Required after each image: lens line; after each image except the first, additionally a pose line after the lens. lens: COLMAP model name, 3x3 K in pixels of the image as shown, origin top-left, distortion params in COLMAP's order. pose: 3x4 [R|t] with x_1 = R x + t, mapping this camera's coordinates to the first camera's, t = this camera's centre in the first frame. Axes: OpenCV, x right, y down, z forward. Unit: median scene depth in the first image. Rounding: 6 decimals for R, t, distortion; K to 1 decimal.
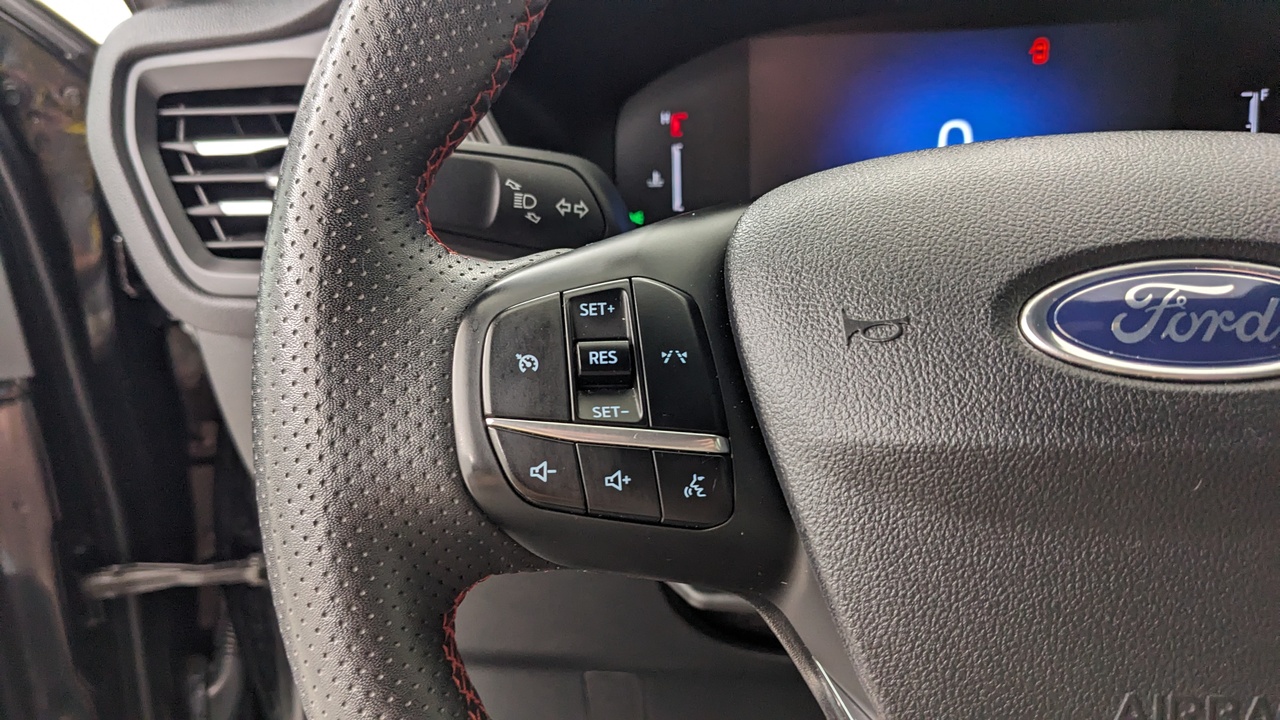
lens RADIAL K [[999.6, 0, 600.9], [0, 999.6, 314.8], [0, 0, 1]] dist [0.041528, -0.113922]
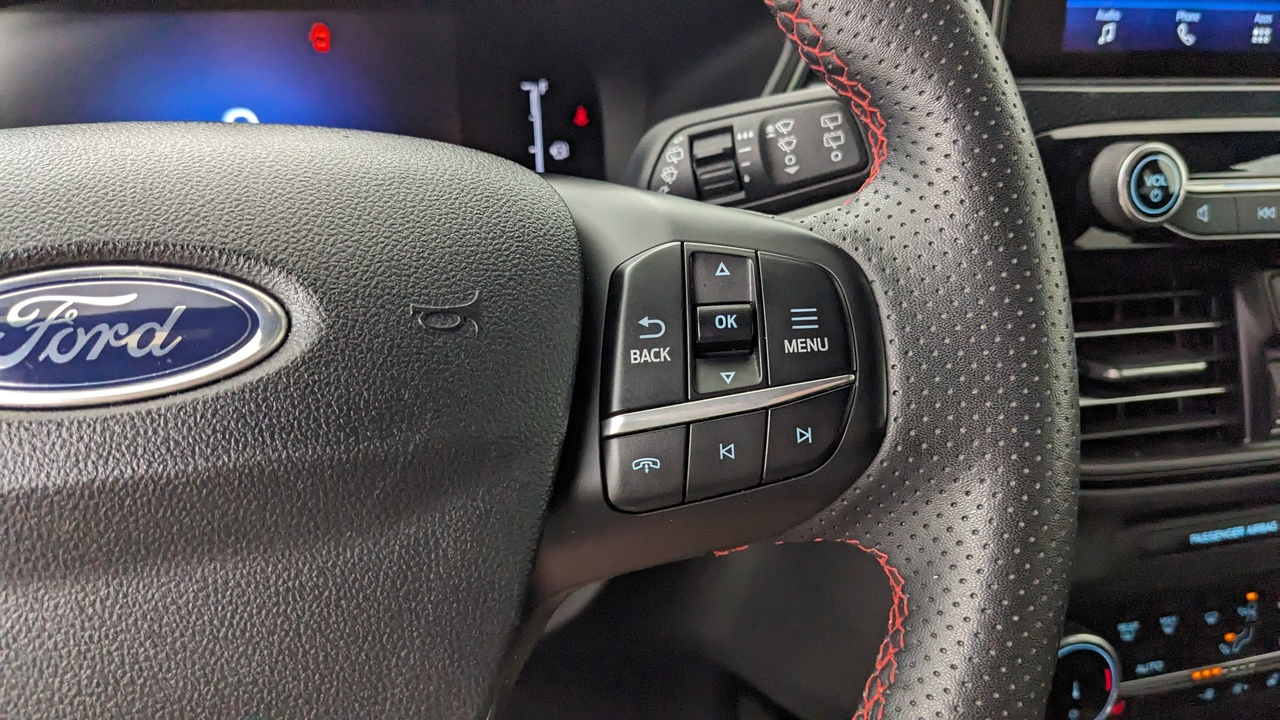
lens RADIAL K [[999.6, 0, 600.9], [0, 999.6, 314.8], [0, 0, 1]] dist [0.041528, -0.113922]
pose [[0.912531, -0.062596, 0.404188, 0.656135], [0.058676, 0.998033, 0.022093, -0.006399], [-0.404776, 0.003556, 0.914409, 0.007341]]
